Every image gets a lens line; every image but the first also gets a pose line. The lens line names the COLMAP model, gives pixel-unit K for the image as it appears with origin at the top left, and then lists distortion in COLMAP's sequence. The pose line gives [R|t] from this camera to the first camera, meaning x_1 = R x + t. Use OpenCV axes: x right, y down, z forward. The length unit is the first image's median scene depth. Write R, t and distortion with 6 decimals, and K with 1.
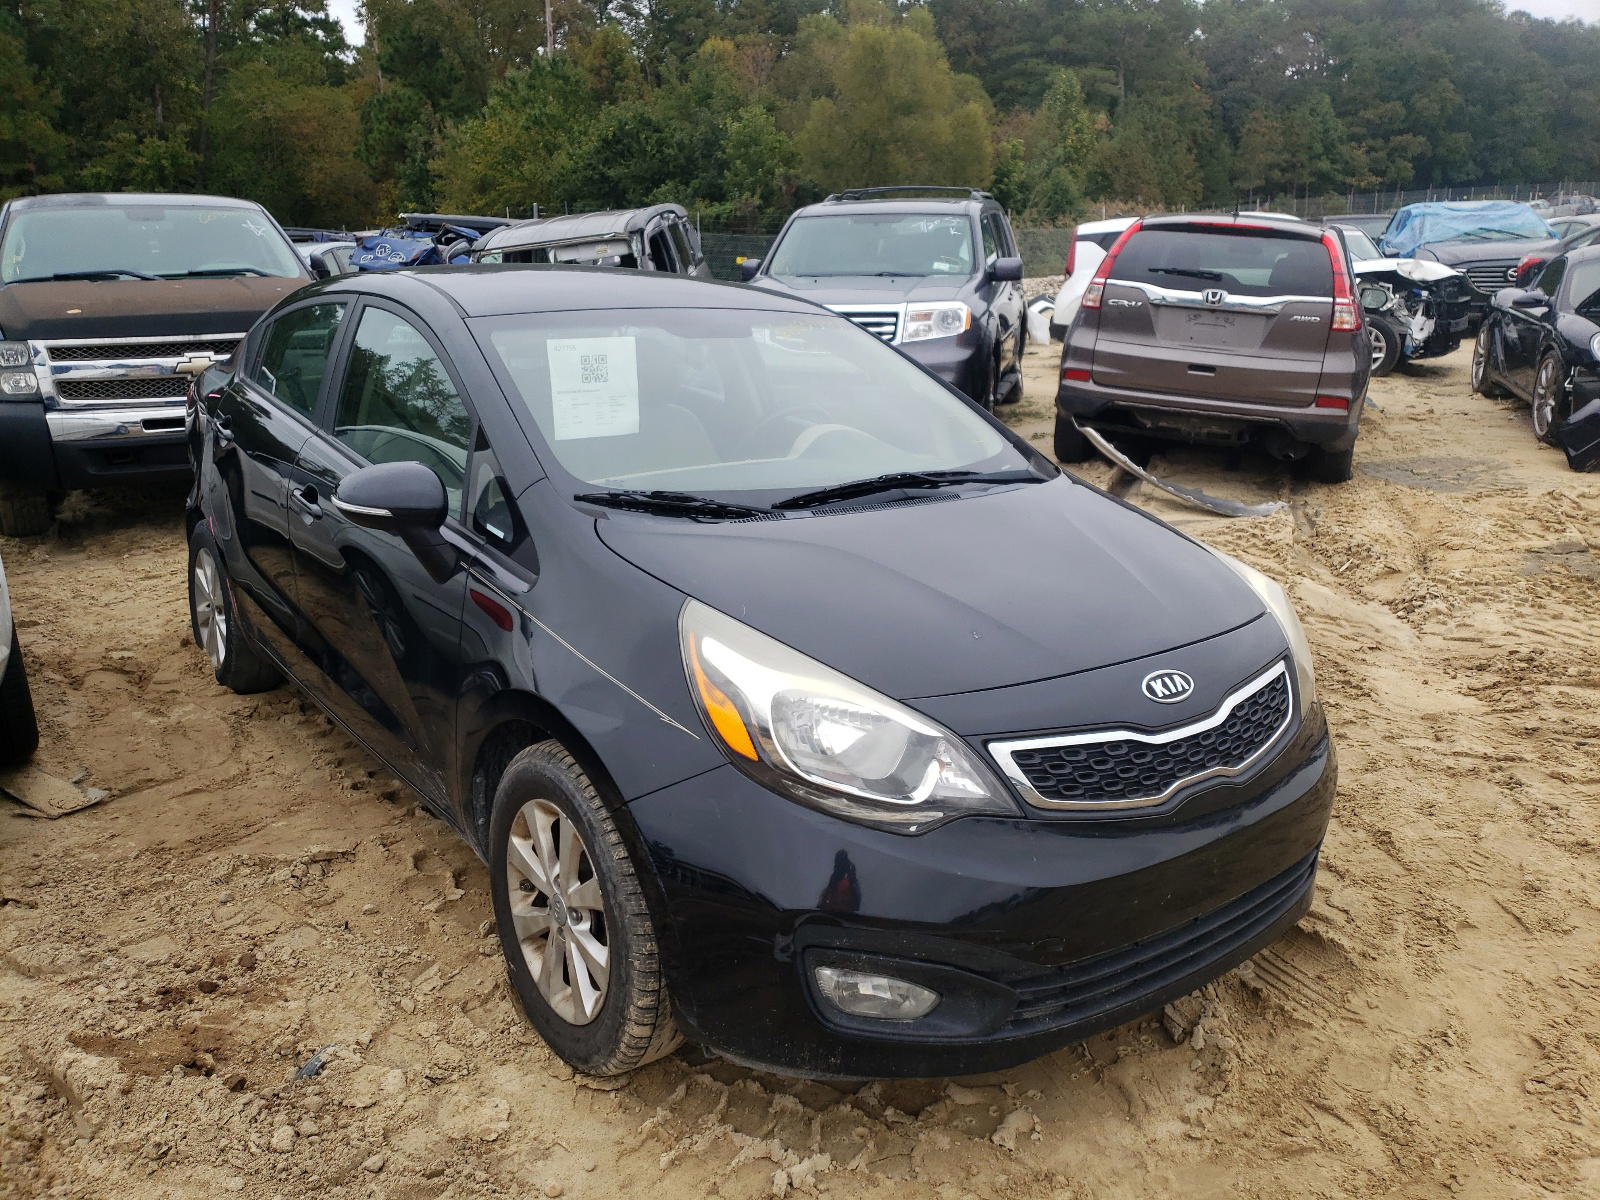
lens RADIAL K [[1201.1, 0, 799.4], [0, 1201.1, 599.7], [0, 0, 1]] dist [0.045857, -0.050300]
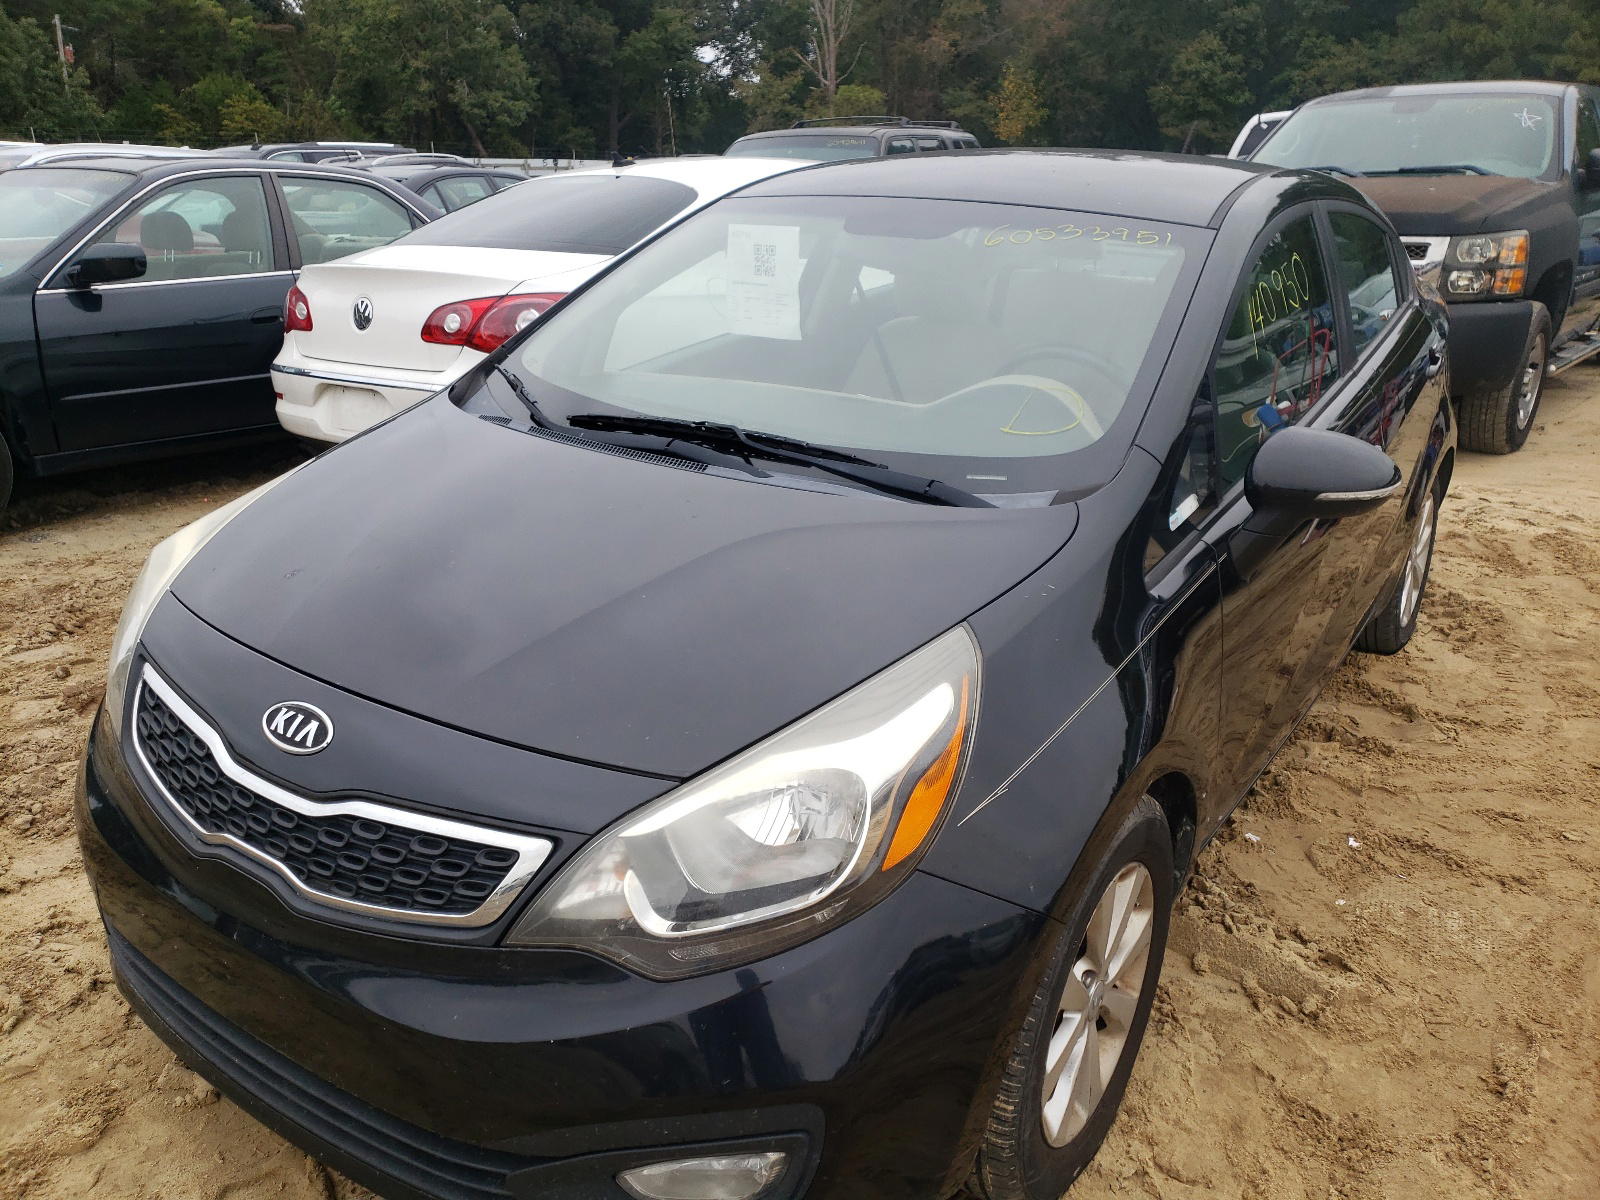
lens RADIAL K [[1201.1, 0, 801.0], [0, 1201.1, 599.8], [0, 0, 1]] dist [0.045857, -0.050300]
pose [[0.341623, 0.331236, -0.879532, 0.897288], [-0.268126, 0.931292, 0.246585, -0.227186], [0.900779, 0.151586, 0.406963, 0.850381]]
